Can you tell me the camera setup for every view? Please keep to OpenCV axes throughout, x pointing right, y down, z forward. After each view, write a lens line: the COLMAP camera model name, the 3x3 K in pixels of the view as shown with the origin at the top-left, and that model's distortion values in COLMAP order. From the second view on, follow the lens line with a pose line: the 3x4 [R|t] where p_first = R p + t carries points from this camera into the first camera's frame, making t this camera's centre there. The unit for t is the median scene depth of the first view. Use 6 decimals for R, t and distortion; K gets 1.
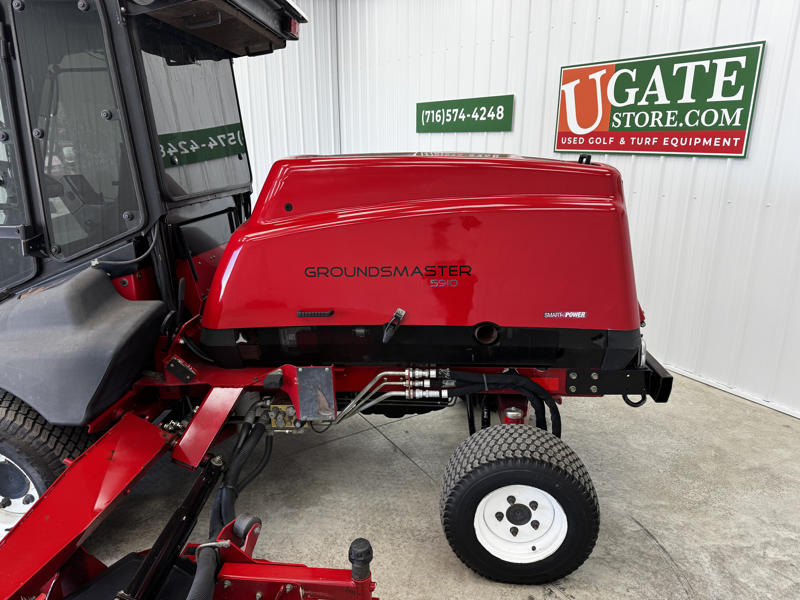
lens RADIAL K [[557.5, 0, 397.5], [0, 557.5, 298.8], [0, 0, 1]] dist [0.034931, -0.046087]
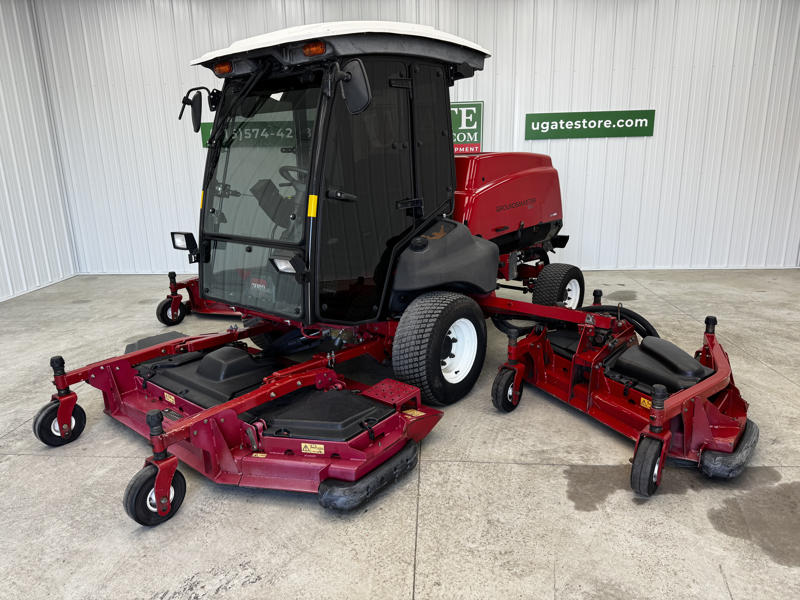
lens RADIAL K [[557.5, 0, 398.6], [0, 557.5, 304.8], [0, 0, 1]] dist [0.034931, -0.046087]
pose [[0.569879, -0.230433, 0.788758, -1.291817], [0.249730, 0.963042, 0.100919, -0.005464], [-0.782862, 0.139465, 0.606364, 0.055992]]
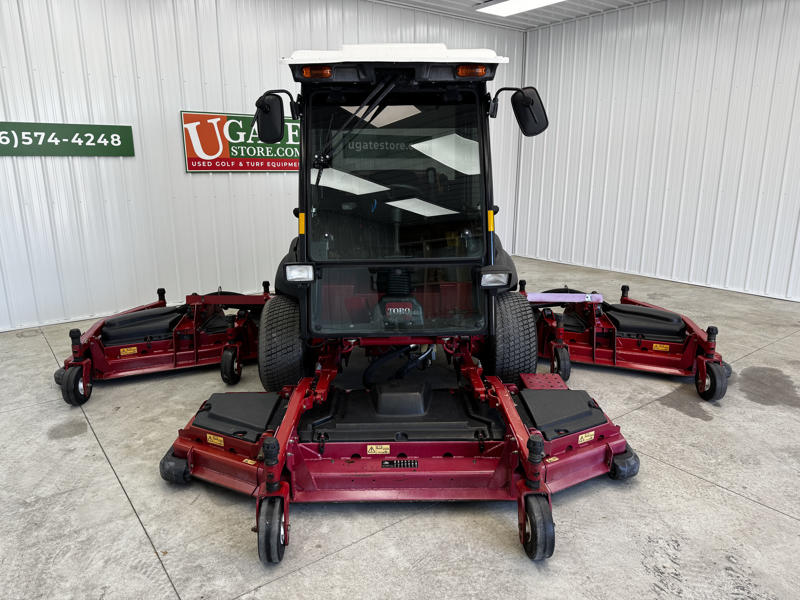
lens RADIAL K [[557.5, 0, 406.8], [0, 557.5, 302.3], [0, 0, 1]] dist [0.034931, -0.046087]
pose [[-0.107926, -0.245254, 0.963433, -1.529295], [0.276449, 0.923468, 0.266049, -0.247556], [-0.954949, 0.295053, -0.031866, 0.837726]]
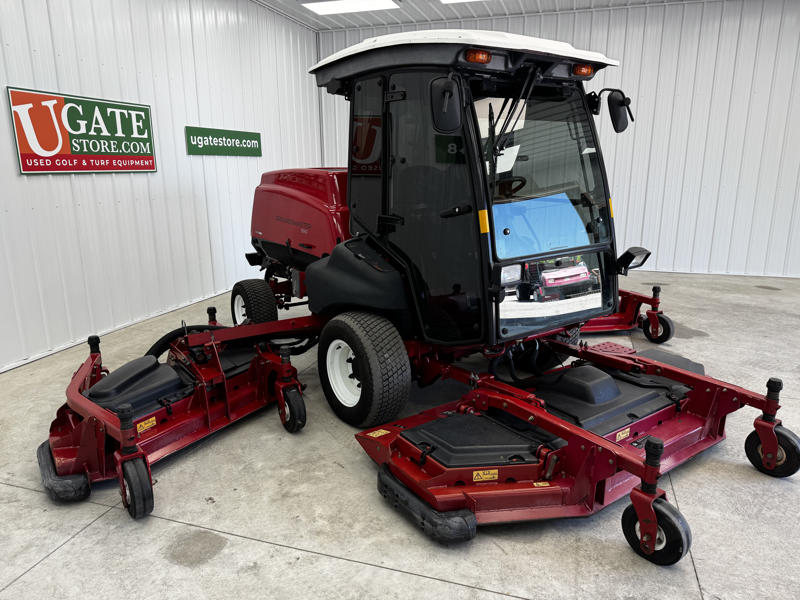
lens RADIAL K [[557.5, 0, 397.3], [0, 557.5, 301.7], [0, 0, 1]] dist [0.034931, -0.046087]
pose [[-0.652739, -0.180363, 0.735799, -1.158965], [0.212405, 0.888721, 0.406275, -0.426911], [-0.727197, 0.421479, -0.541793, 1.518221]]
